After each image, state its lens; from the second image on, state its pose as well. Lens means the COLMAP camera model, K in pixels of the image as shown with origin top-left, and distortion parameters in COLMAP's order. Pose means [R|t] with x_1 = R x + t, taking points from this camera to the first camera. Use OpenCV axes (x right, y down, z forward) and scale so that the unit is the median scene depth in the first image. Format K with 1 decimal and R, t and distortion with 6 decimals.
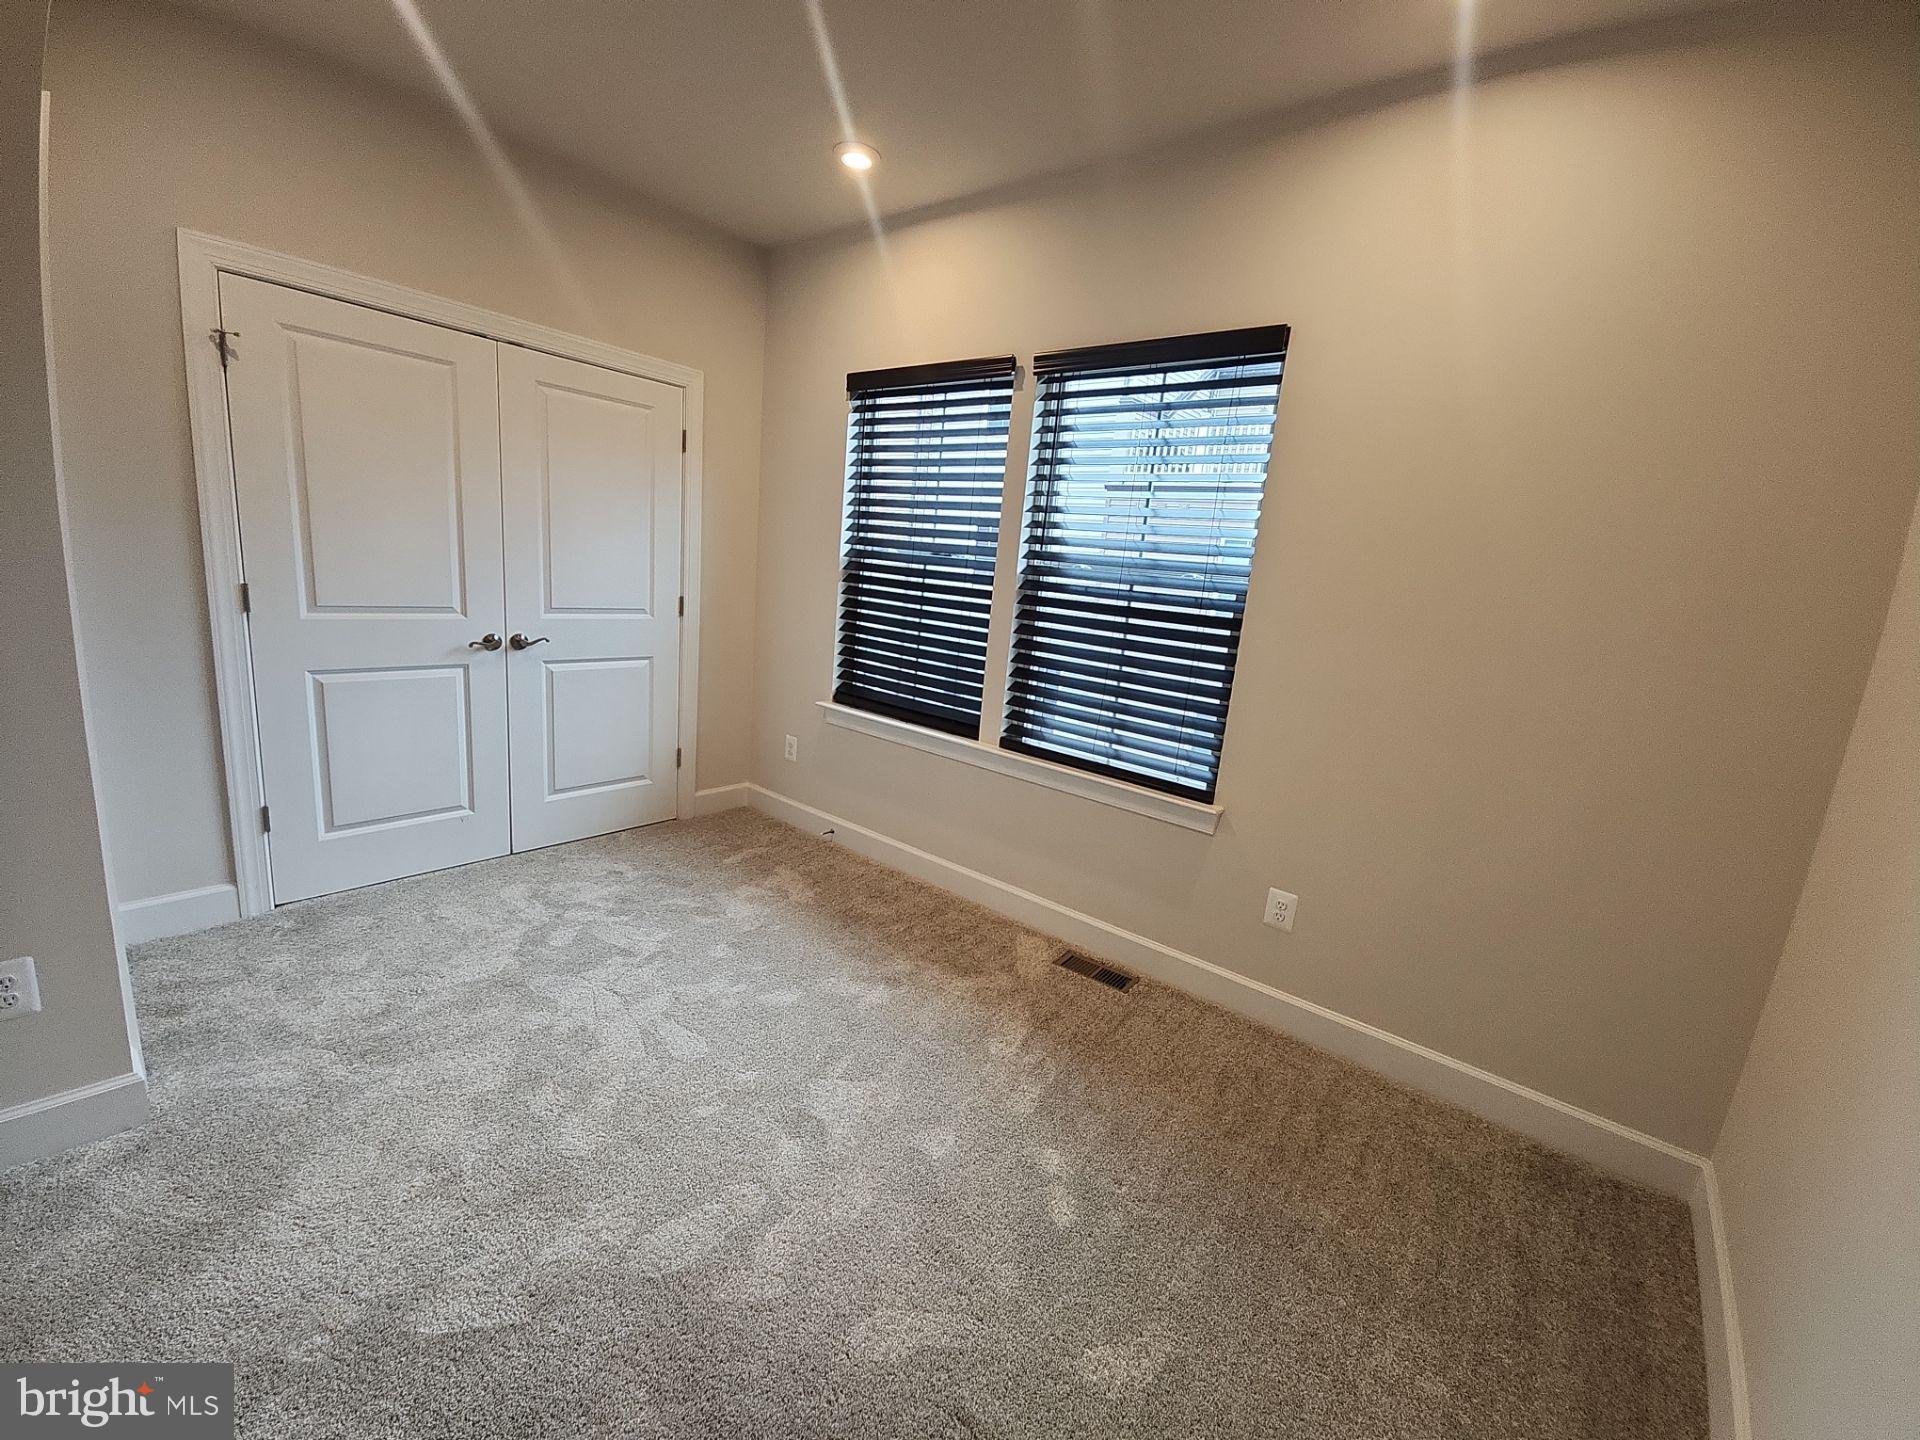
lens RADIAL K [[777.6, 0, 960.0], [0, 777.6, 720.0], [0, 0, 1]] dist [-0.000135, 0.000039]
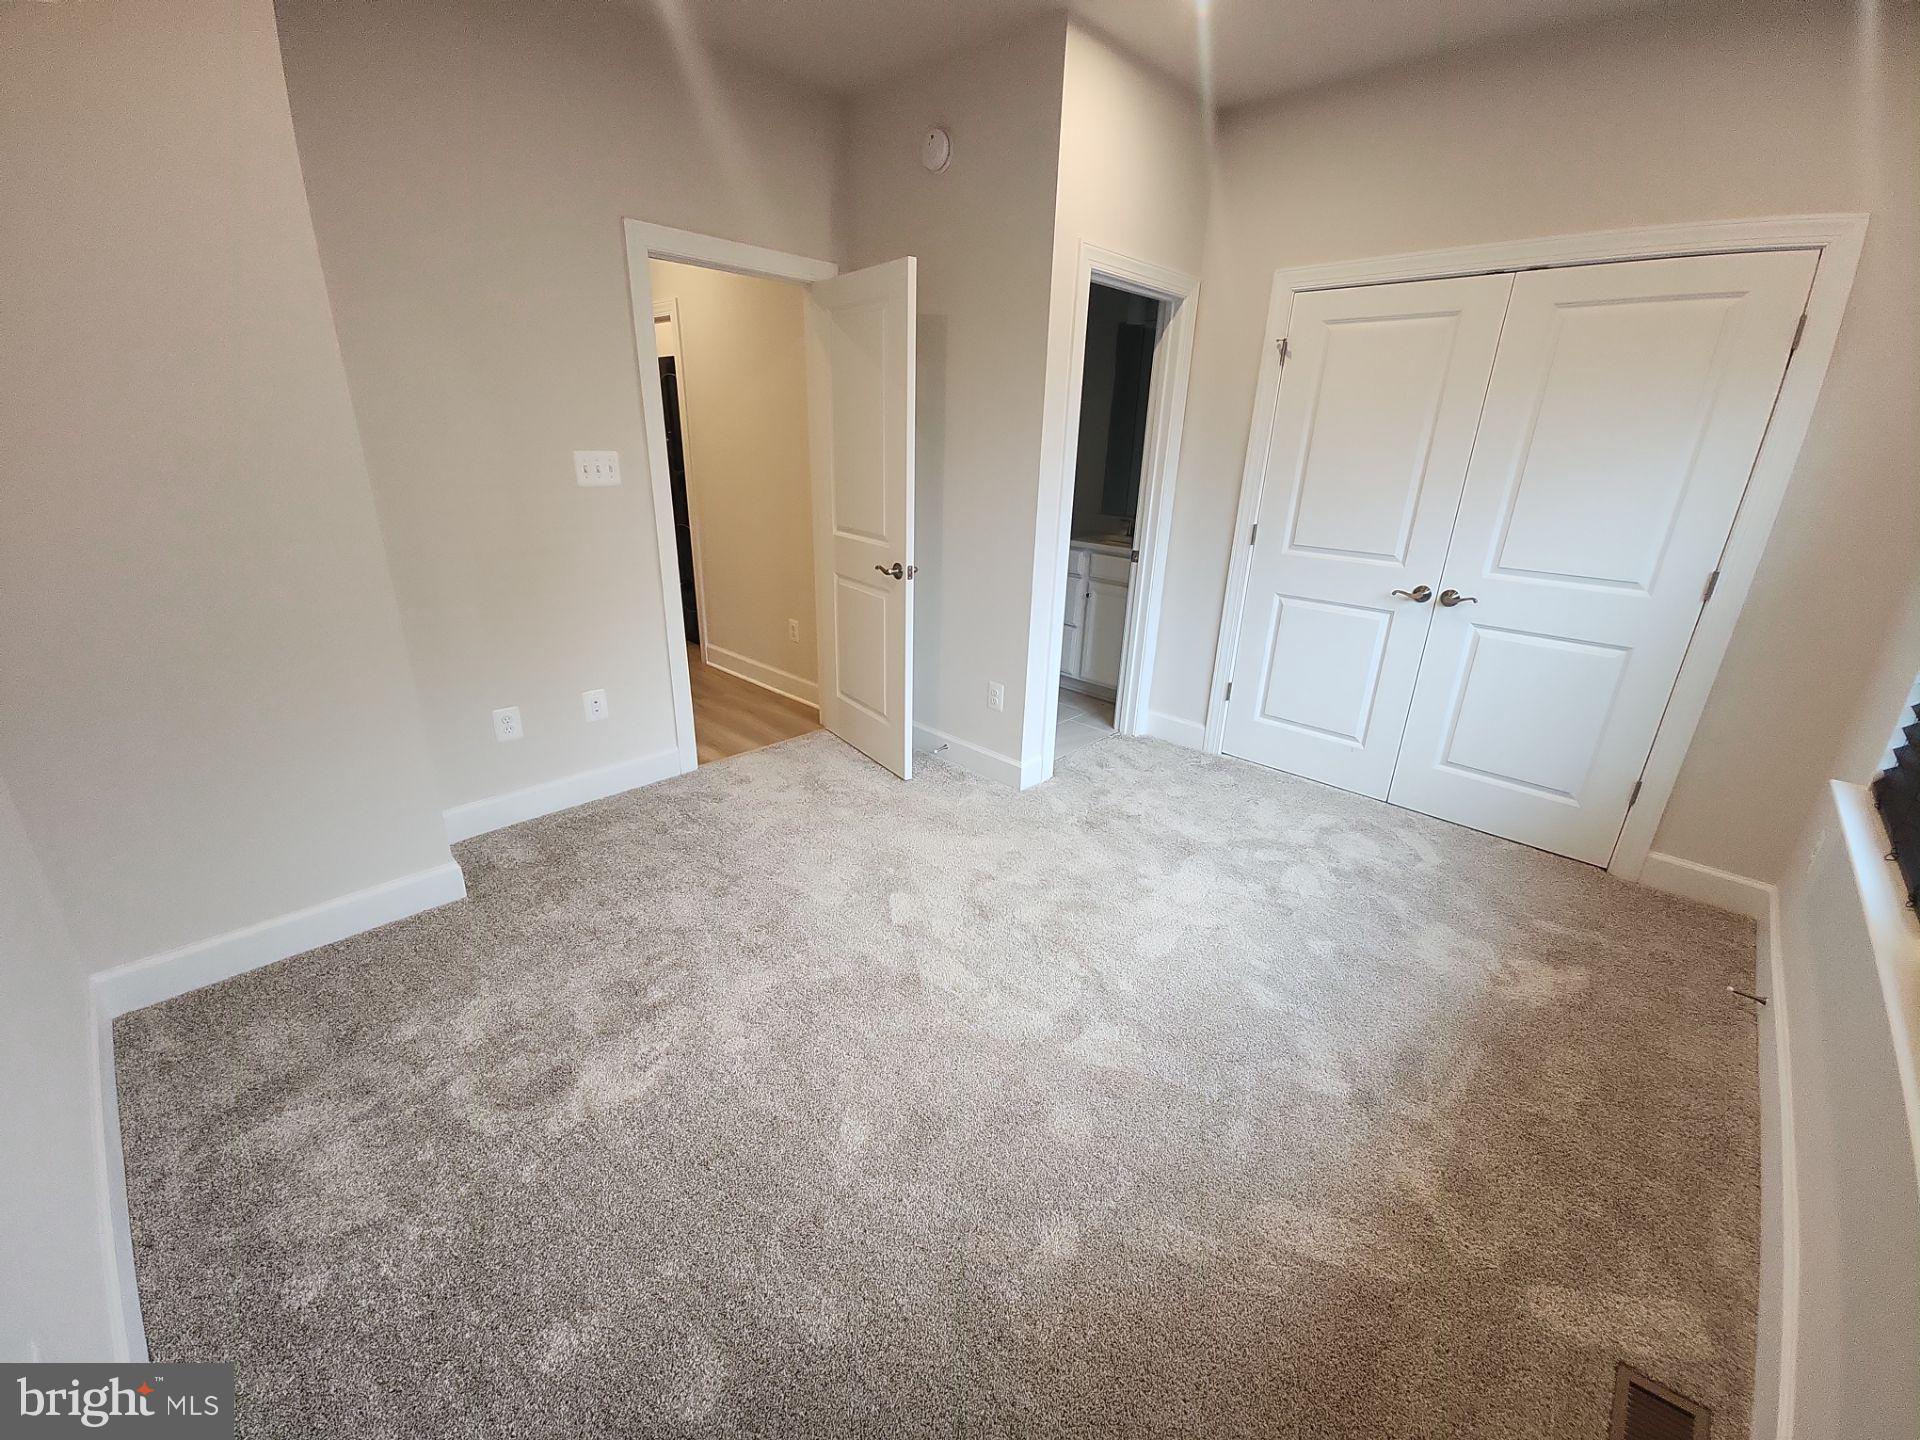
lens RADIAL K [[776.3, 0, 960.0], [0, 776.3, 720.0], [0, 0, 1]] dist [0.008726, -0.007358]
pose [[-0.074048, 0.257432, -0.963455, 0.469686], [-0.233814, 0.934697, 0.267719, -0.079756], [0.969458, 0.245093, -0.009022, 0.482771]]
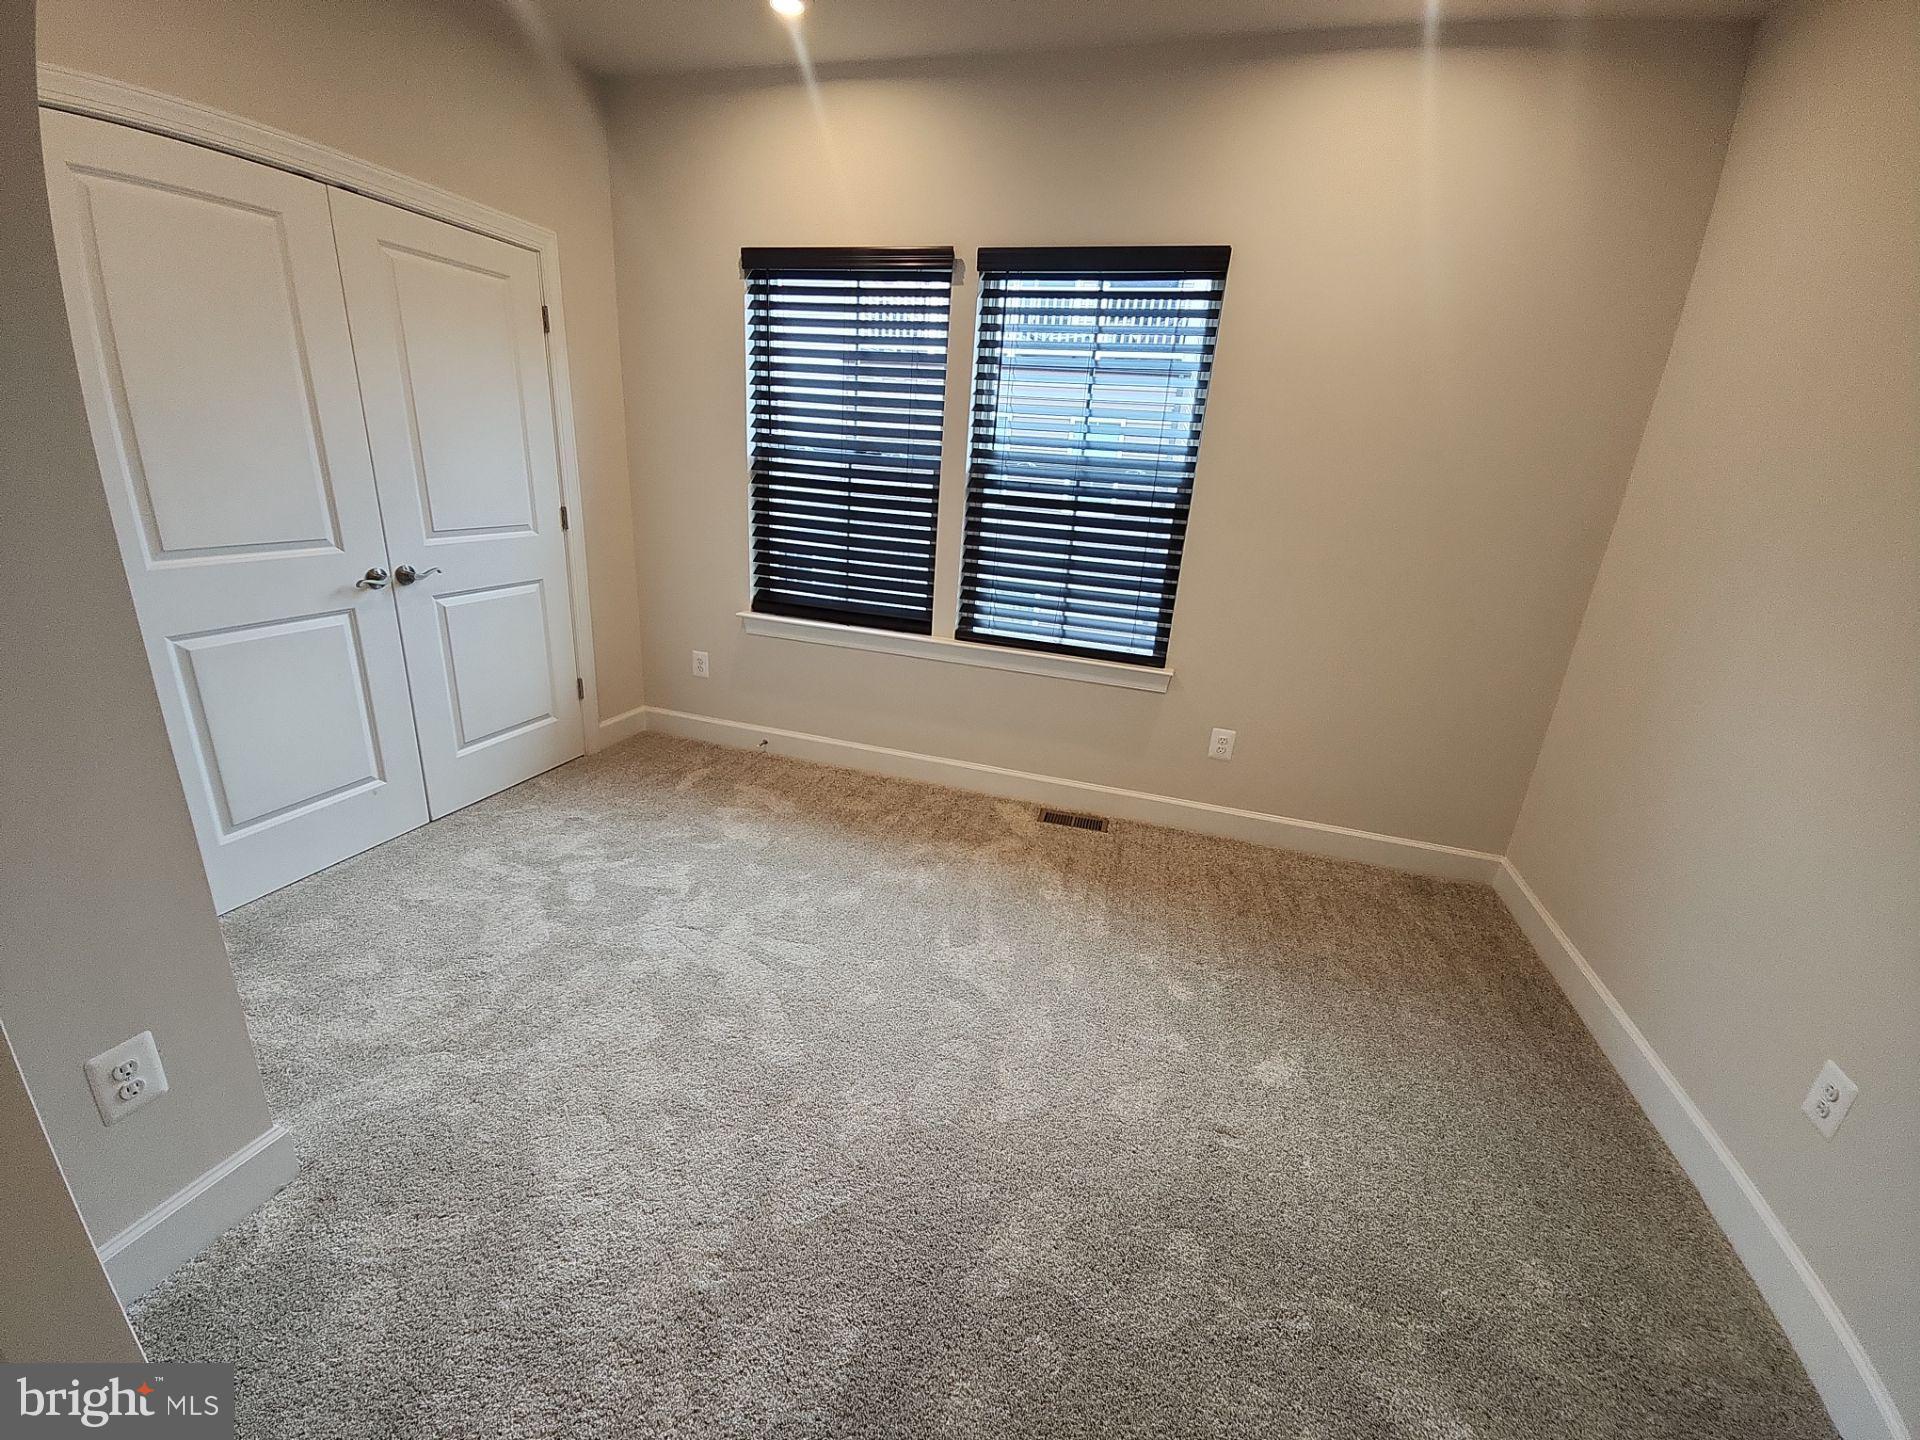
lens RADIAL K [[776.3, 0, 960.0], [0, 776.3, 720.0], [0, 0, 1]] dist [0.008726, -0.007358]
pose [[0.928718, -0.142584, 0.342276, -0.339827], [0.089071, 0.981867, 0.167341, -0.036369], [-0.359930, -0.124926, 0.924578, -0.007243]]
